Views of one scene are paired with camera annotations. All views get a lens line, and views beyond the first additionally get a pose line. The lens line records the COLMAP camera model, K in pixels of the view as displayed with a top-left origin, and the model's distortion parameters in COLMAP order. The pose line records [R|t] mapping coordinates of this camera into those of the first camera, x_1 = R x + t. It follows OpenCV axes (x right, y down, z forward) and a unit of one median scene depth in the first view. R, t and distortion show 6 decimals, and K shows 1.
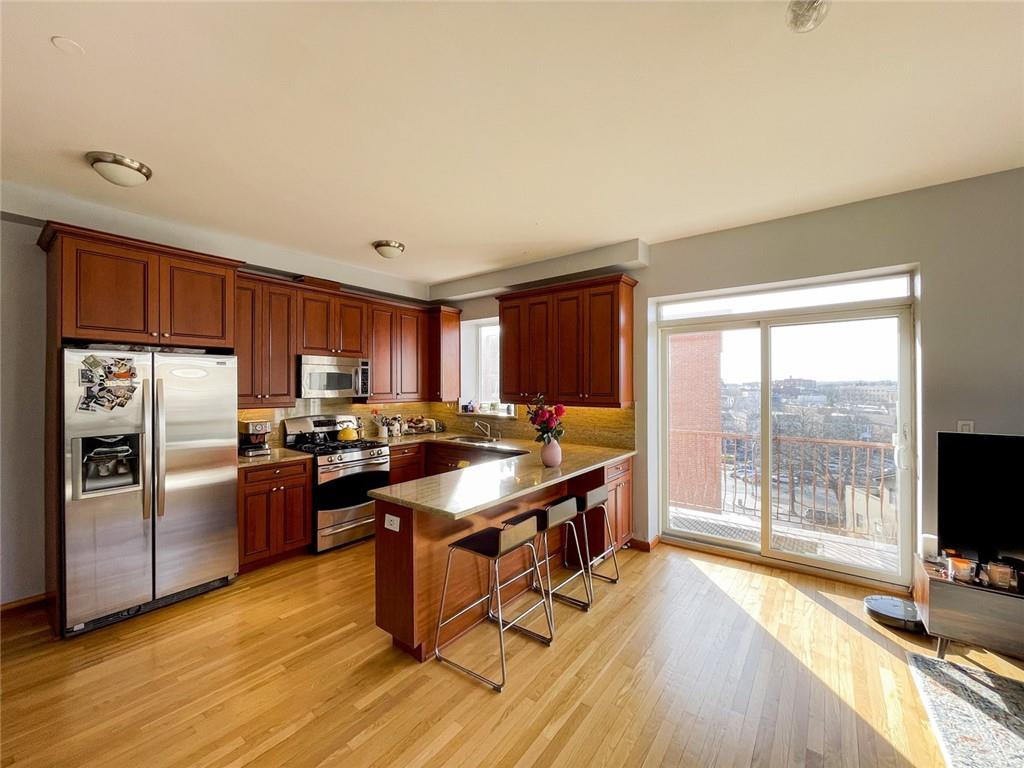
lens RADIAL K [[411.3, 0, 510.9], [0, 411.3, 383.2], [0, 0, 1]] dist [-0.000198, -0.000117]
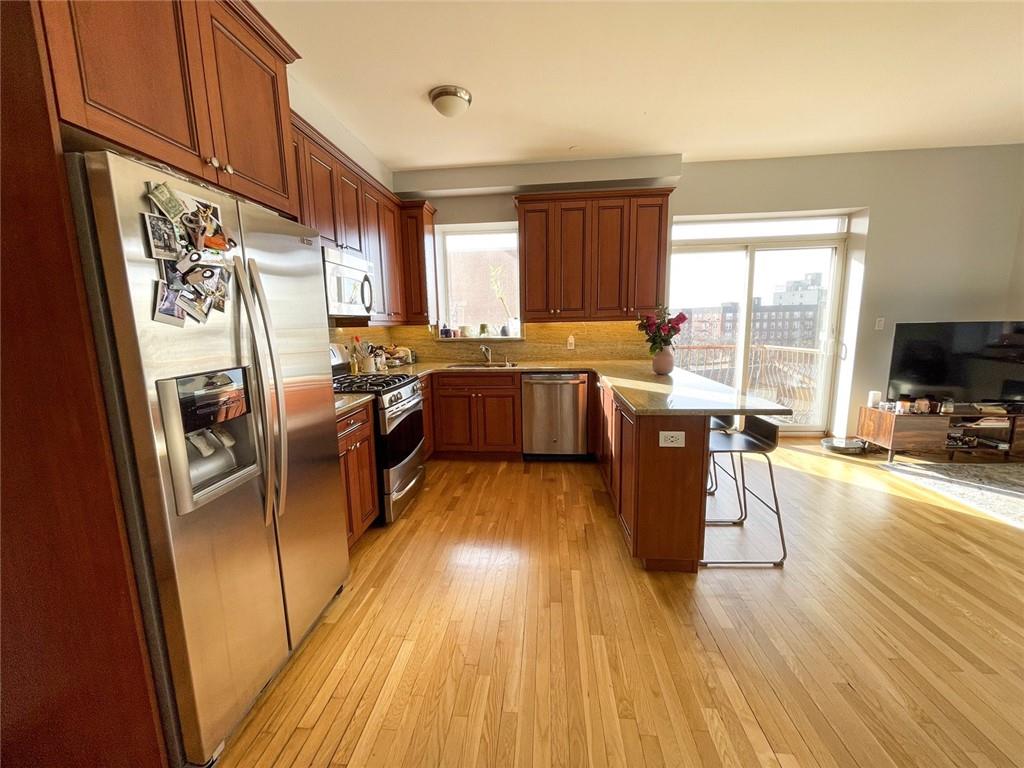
lens RADIAL K [[411.3, 0, 510.9], [0, 411.3, 383.2], [0, 0, 1]] dist [-0.000198, -0.000117]
pose [[0.847075, -0.096710, 0.522601, -0.639251], [0.017735, 0.987901, 0.154070, 0.050344], [-0.531178, -0.121241, 0.838541, 0.290757]]
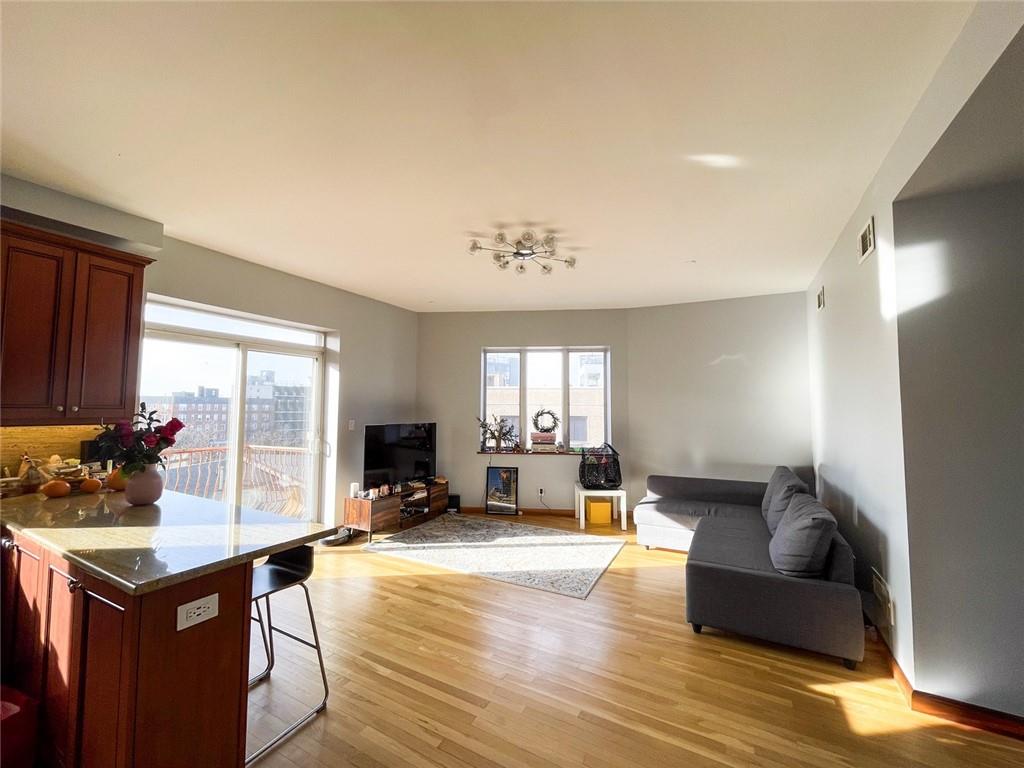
lens RADIAL K [[411.3, 0, 510.9], [0, 411.3, 383.2], [0, 0, 1]] dist [-0.000198, -0.000117]
pose [[-0.144166, 0.063350, 0.987524, -0.608514], [-0.011997, 0.997763, -0.065759, 0.025259], [-0.989481, -0.021327, -0.143083, 0.396741]]
